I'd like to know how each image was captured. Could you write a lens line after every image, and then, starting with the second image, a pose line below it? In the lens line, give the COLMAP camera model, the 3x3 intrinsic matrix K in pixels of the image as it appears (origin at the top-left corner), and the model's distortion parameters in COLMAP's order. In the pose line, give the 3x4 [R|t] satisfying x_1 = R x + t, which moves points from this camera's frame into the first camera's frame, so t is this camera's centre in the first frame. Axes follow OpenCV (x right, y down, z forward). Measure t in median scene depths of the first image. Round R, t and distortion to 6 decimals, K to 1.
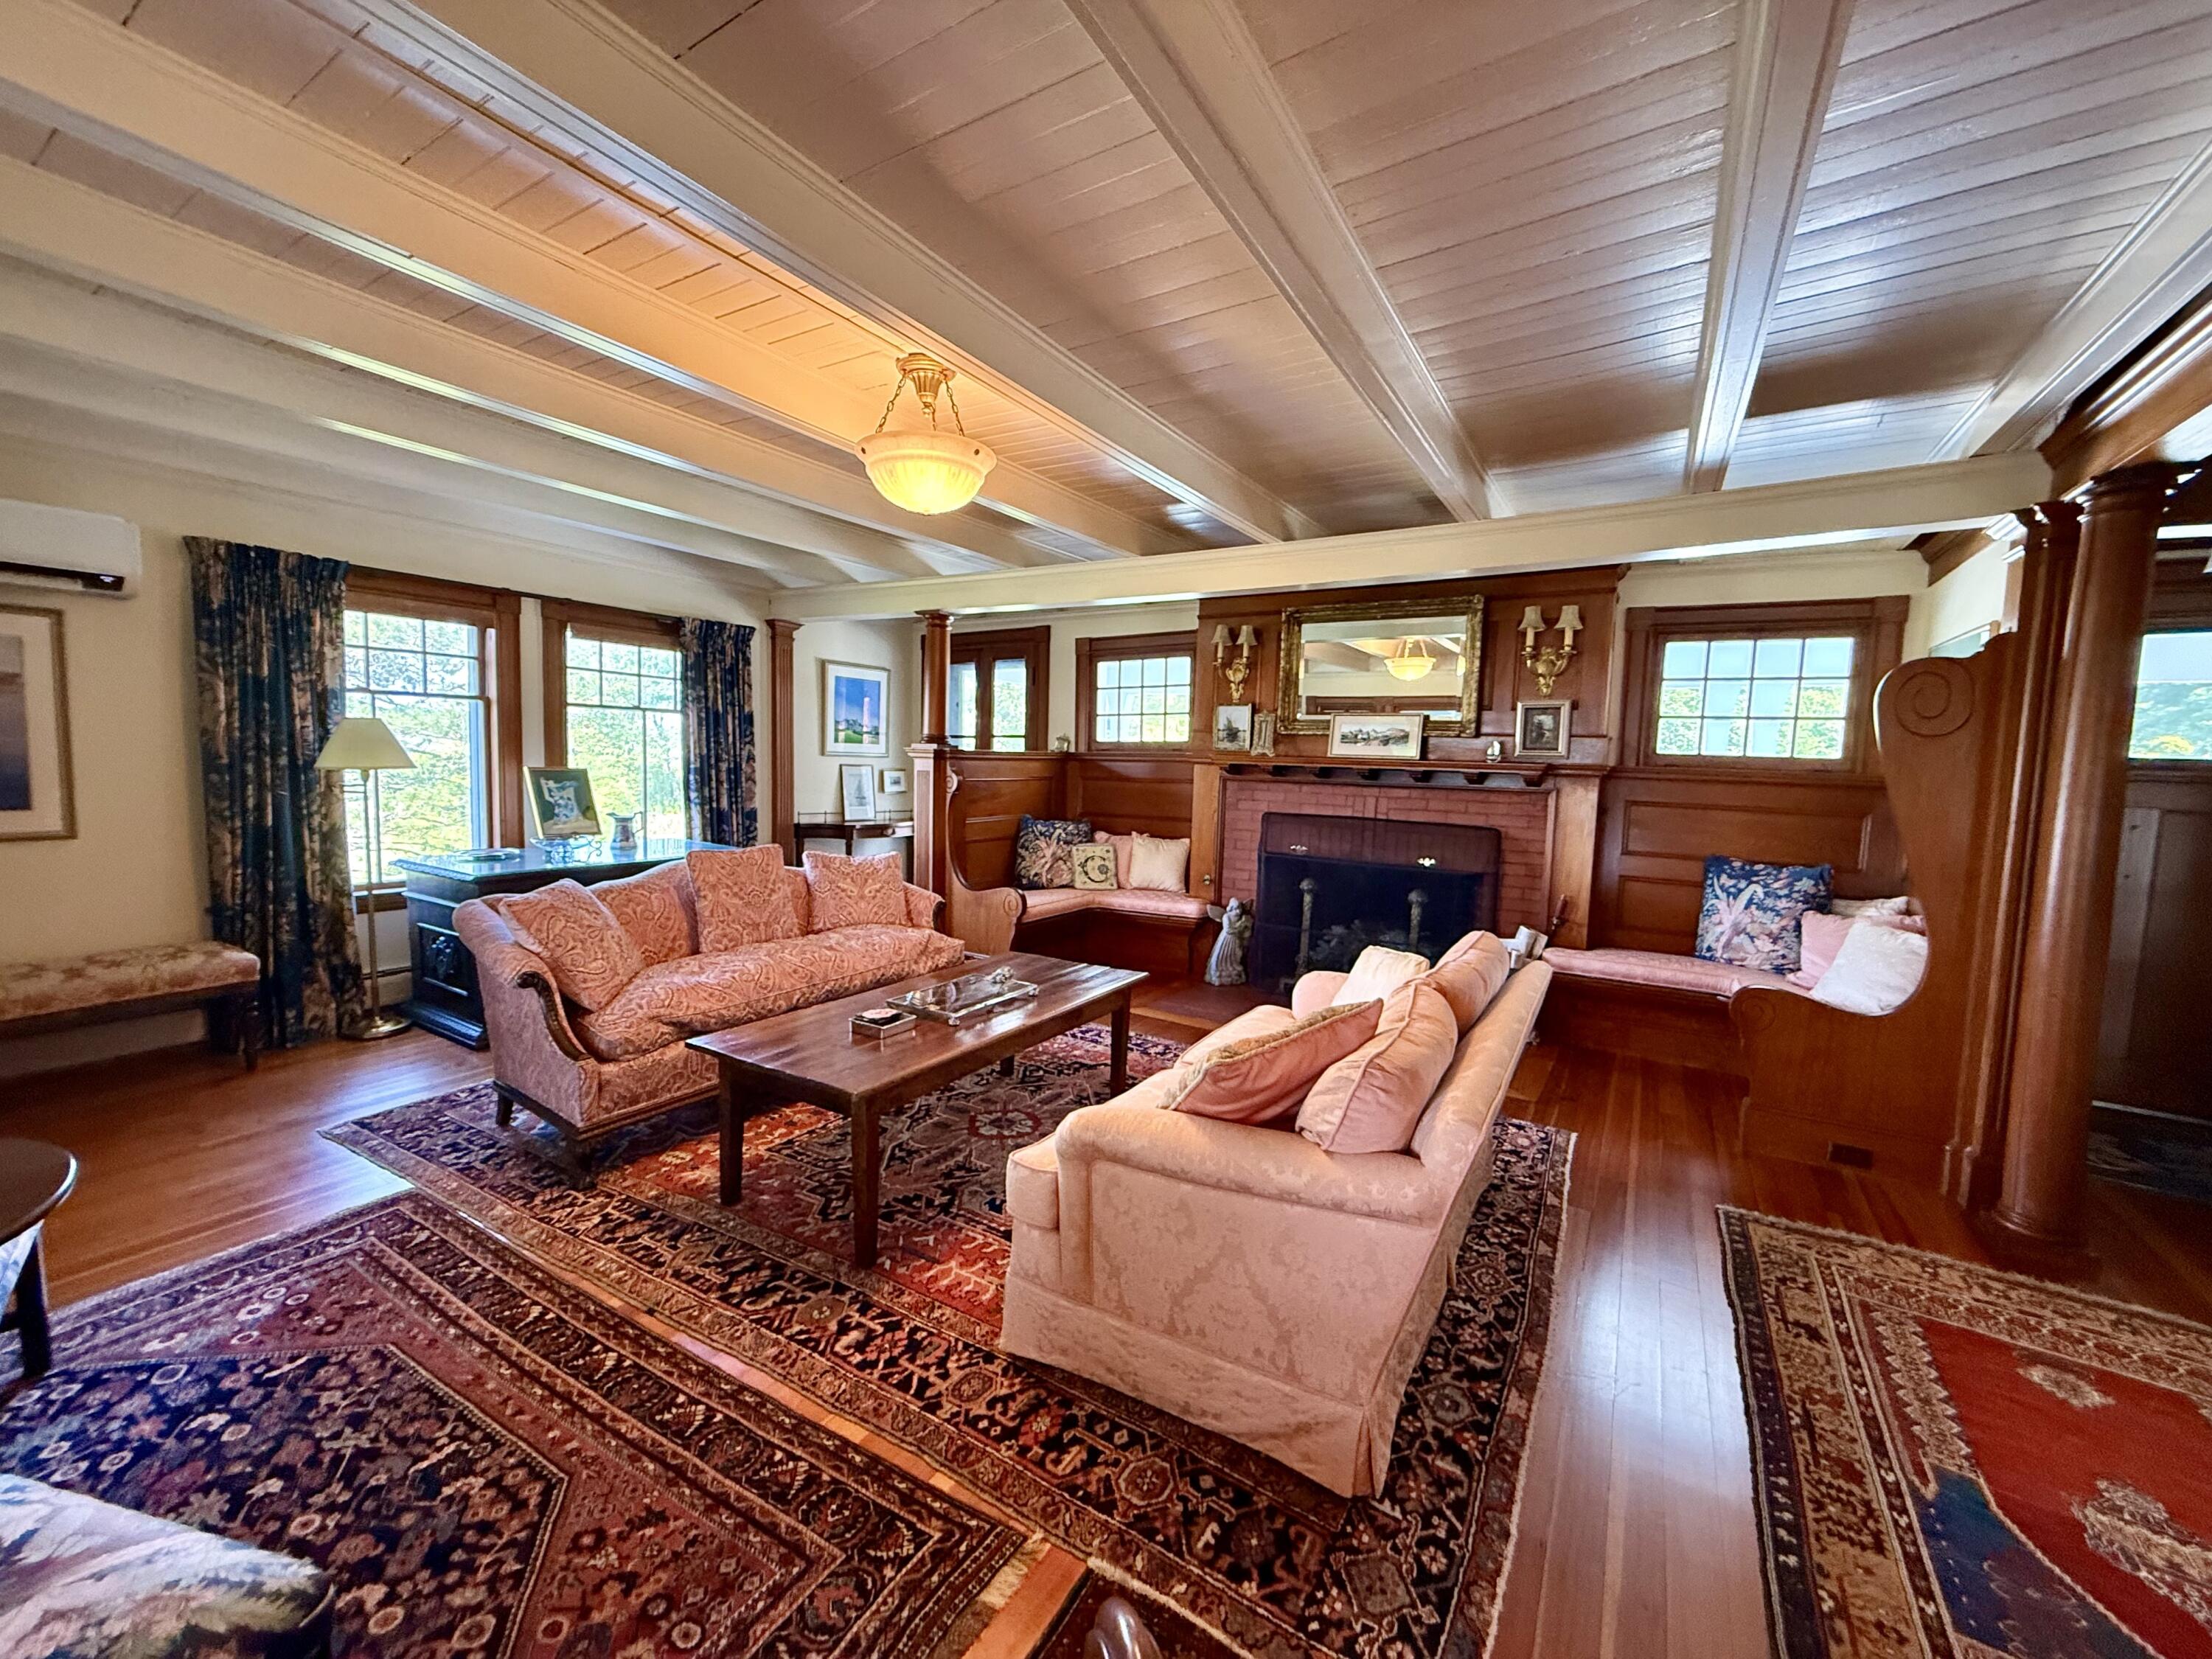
lens RADIAL K [[881.5, 0, 1098.1], [0, 881.5, 824.6], [0, 0, 1]] dist [-0.002090, 0.000644]
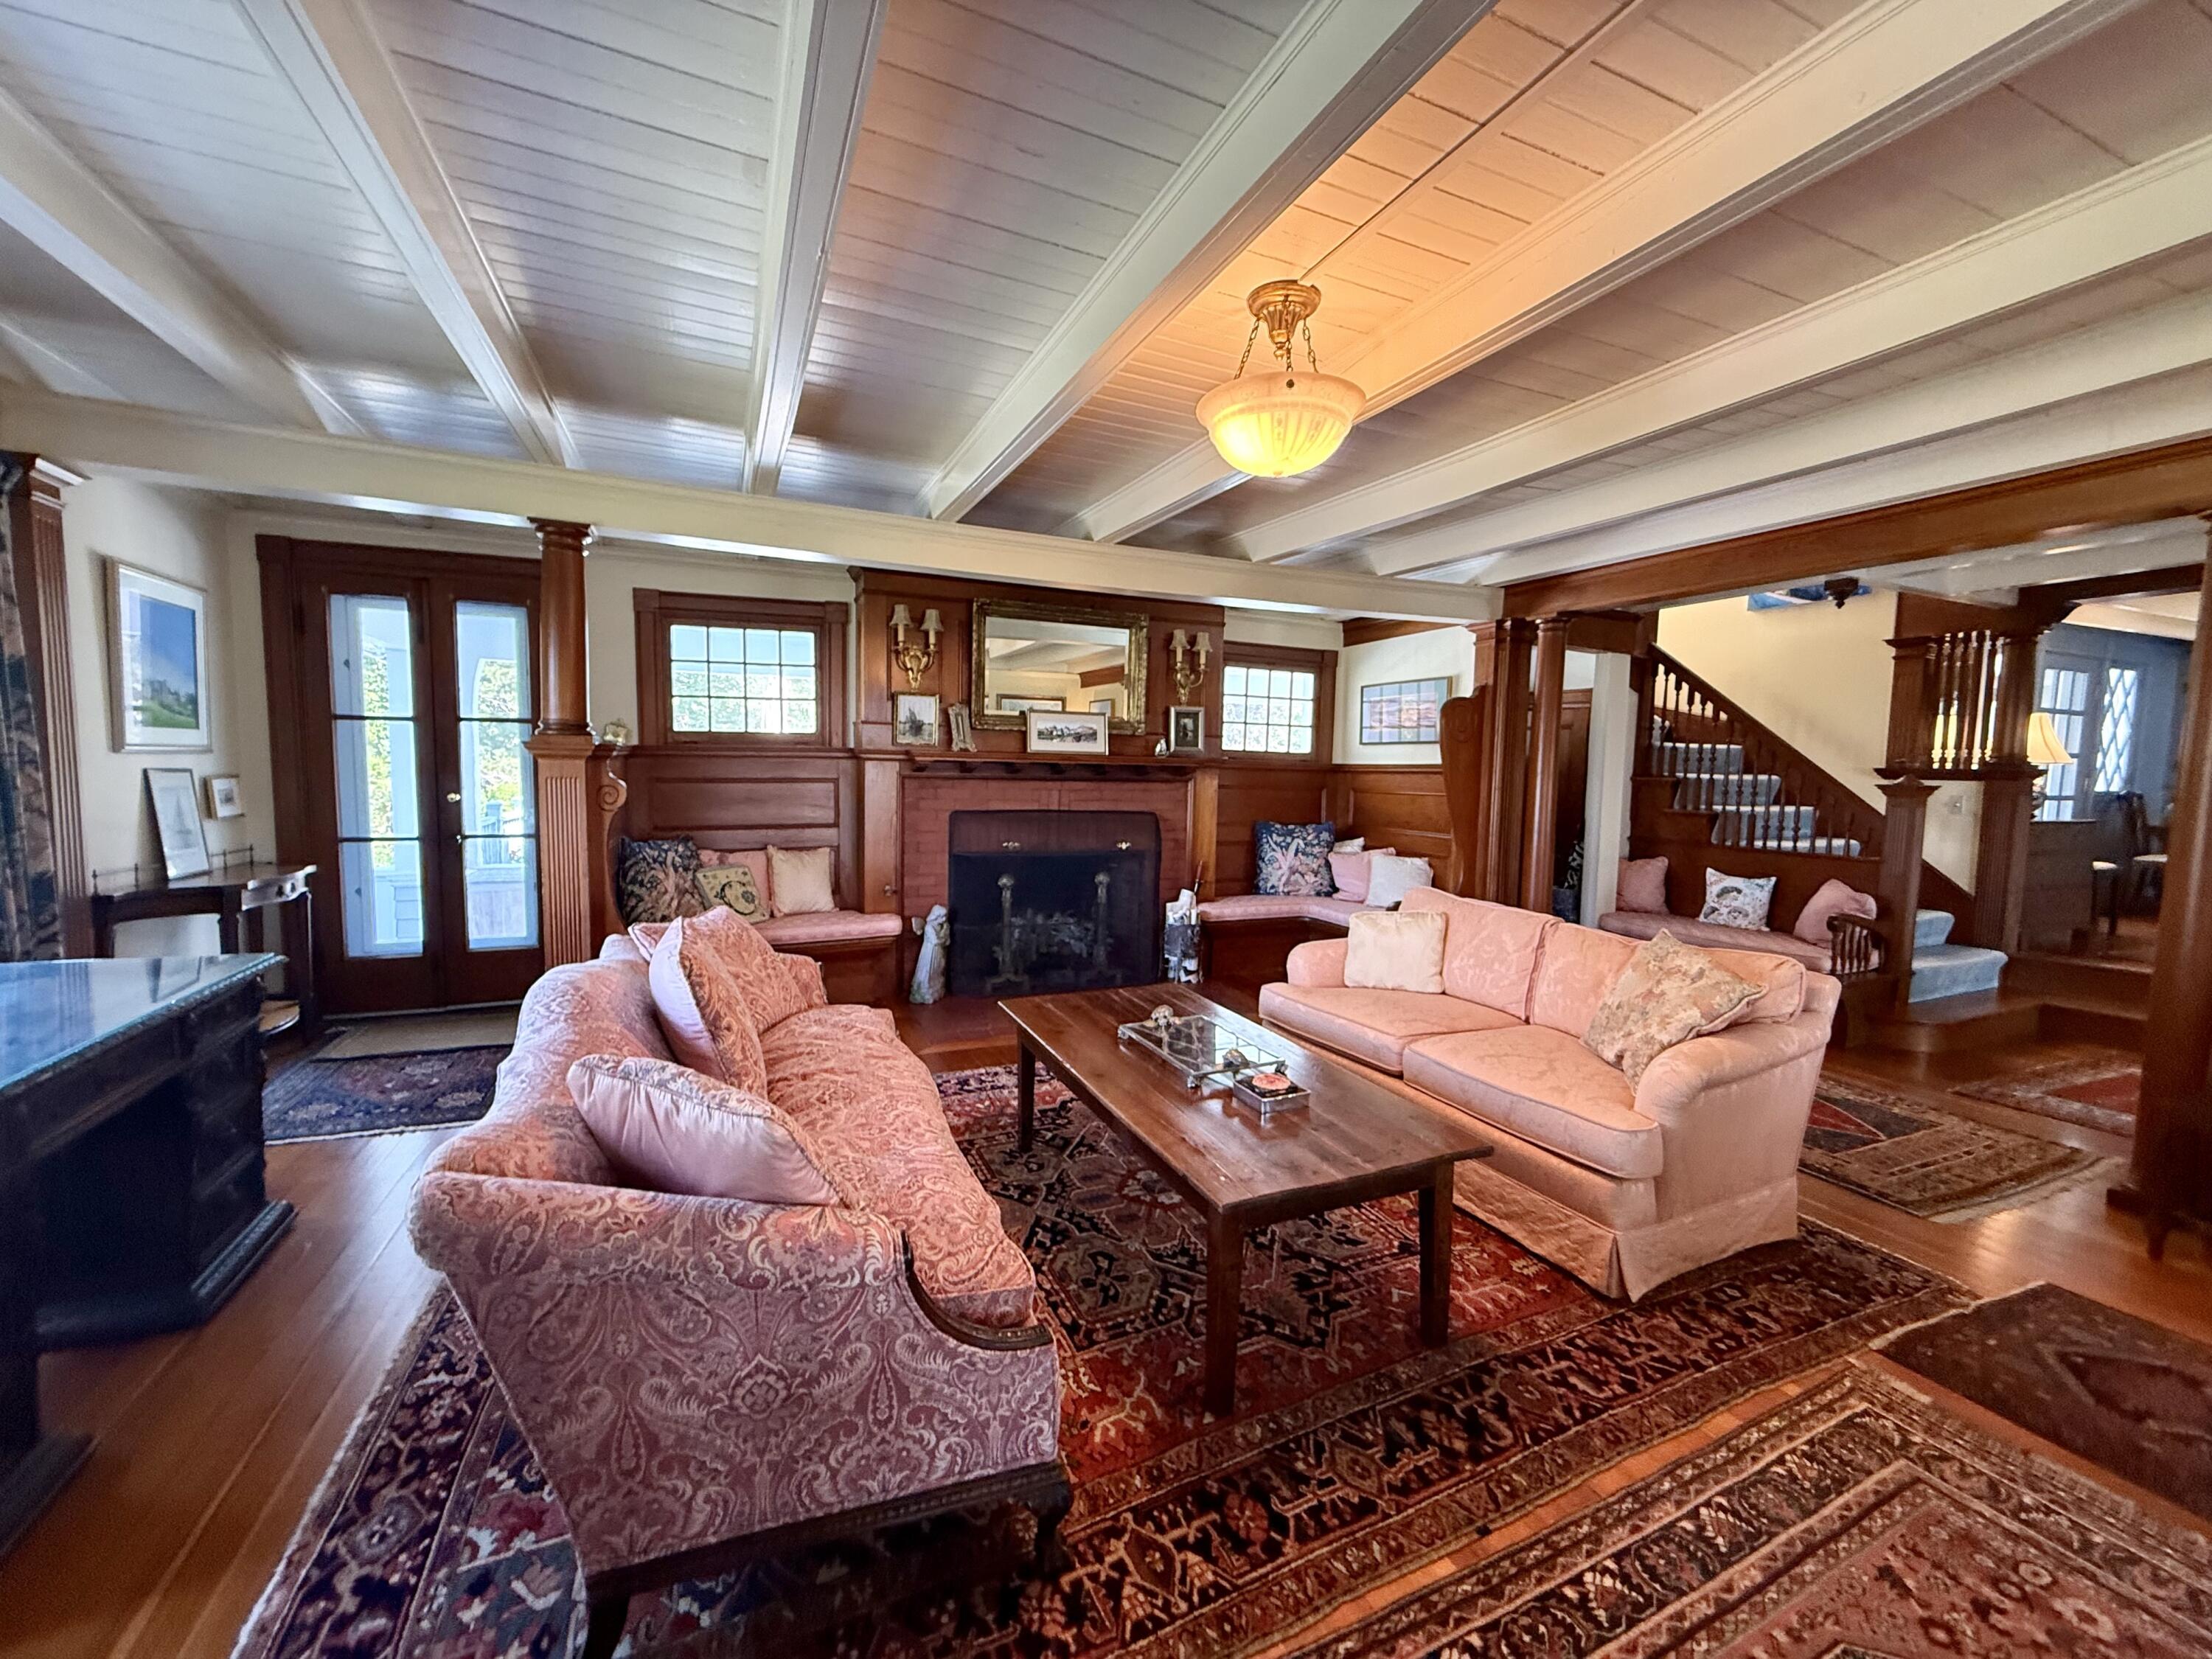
lens RADIAL K [[881.5, 0, 1098.1], [0, 881.5, 824.6], [0, 0, 1]] dist [-0.002090, 0.000644]
pose [[0.570457, -0.074929, 0.817902, -0.592761], [0.058198, 0.997014, 0.050746, -0.045524], [-0.819263, 0.018652, 0.573115, 0.392383]]
